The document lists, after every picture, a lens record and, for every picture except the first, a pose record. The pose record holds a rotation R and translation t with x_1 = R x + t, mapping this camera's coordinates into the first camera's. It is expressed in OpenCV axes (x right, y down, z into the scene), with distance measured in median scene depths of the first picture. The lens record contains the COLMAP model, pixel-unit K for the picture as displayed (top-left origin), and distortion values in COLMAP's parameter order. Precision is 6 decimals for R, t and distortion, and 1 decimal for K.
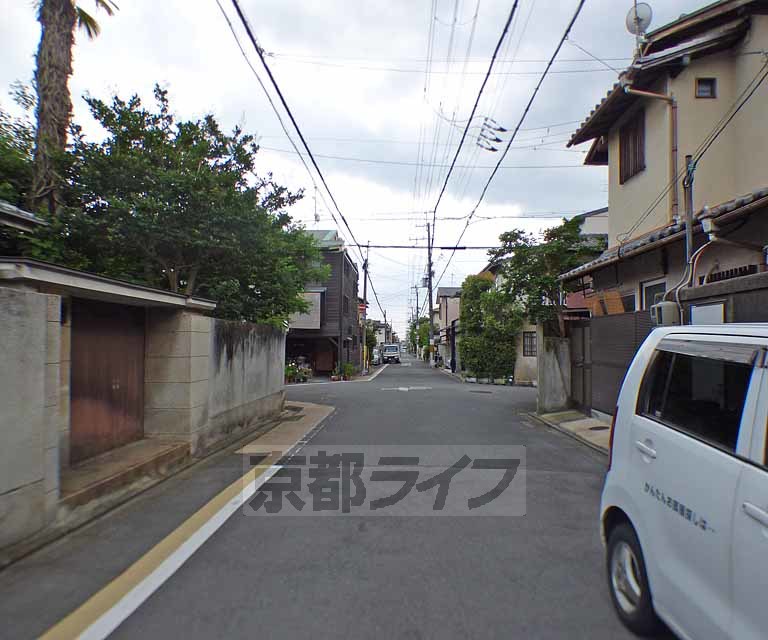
lens RADIAL K [[529.2, 0, 384.0], [0, 529.2, 320.0], [0, 0, 1]] dist [-0.022683, -0.000534]
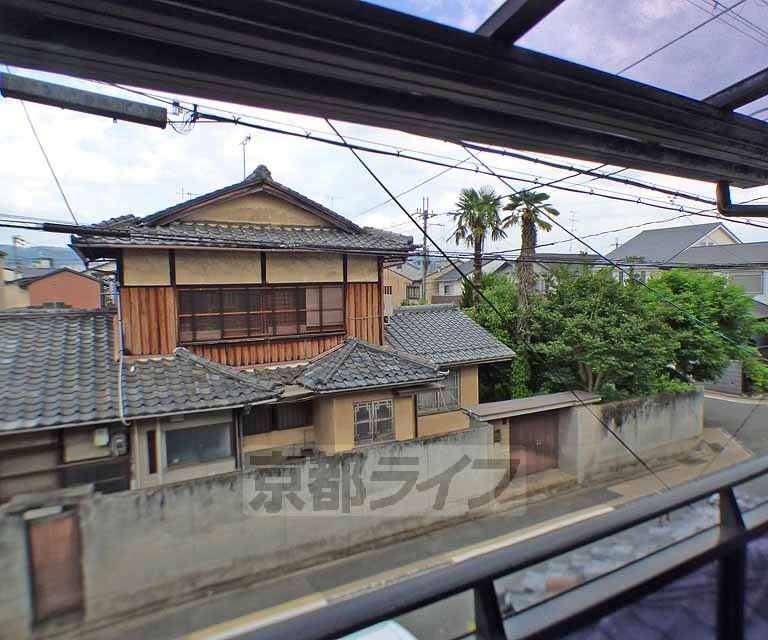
lens RADIAL K [[529.2, 0, 384.0], [0, 529.2, 320.0], [0, 0, 1]] dist [-0.022683, -0.000534]
pose [[0.534388, 0.040800, -0.844254, 0.796165], [0.051716, 0.995385, 0.080838, -0.495616], [0.843656, -0.086861, 0.529811, -0.495047]]
